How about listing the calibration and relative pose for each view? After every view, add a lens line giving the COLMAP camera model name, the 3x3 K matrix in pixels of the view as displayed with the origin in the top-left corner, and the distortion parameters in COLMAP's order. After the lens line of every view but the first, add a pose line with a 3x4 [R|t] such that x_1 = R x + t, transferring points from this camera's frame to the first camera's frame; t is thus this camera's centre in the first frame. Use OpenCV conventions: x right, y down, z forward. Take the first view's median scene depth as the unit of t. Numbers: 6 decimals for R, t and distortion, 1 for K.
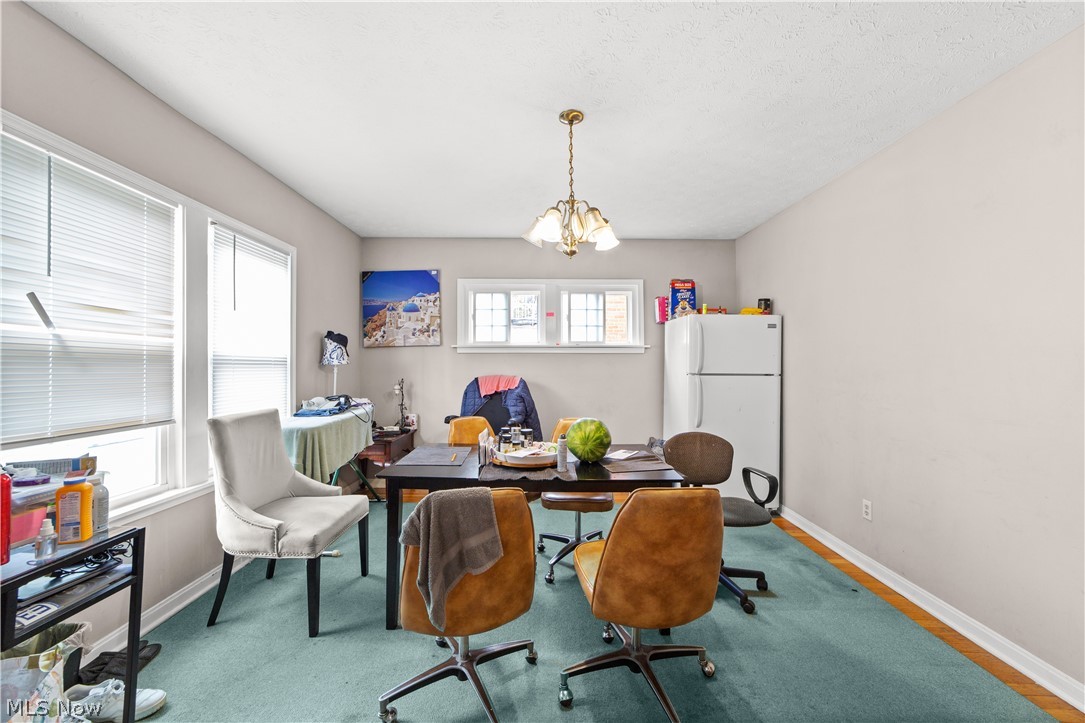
lens RADIAL K [[445.4, 0, 508.7], [0, 445.4, 357.7], [0, 0, 1]] dist [-0.000756, 0.000089]
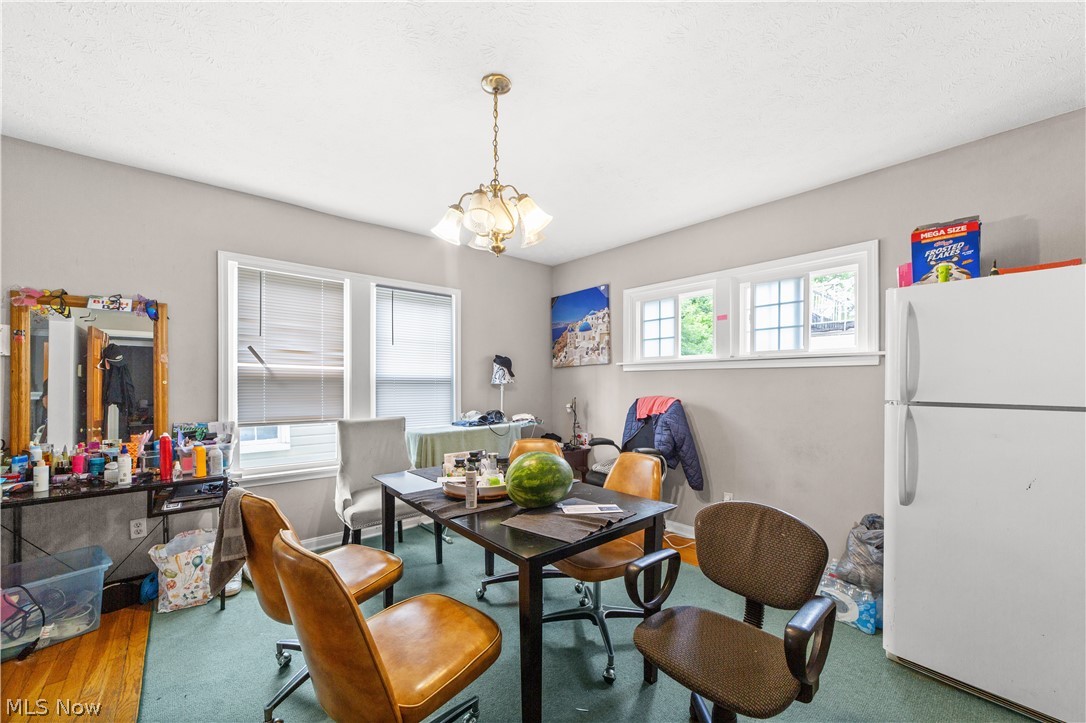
lens RADIAL K [[428.0, 0, 544.1], [0, 428.0, 376.1], [0, 0, 1]] dist [-0.001100, 0.005654]
pose [[0.650220, -0.011392, -0.759661, 0.451393], [0.011533, 0.999920, -0.005124, 0.002337], [0.759659, -0.005429, 0.650299, 0.304122]]
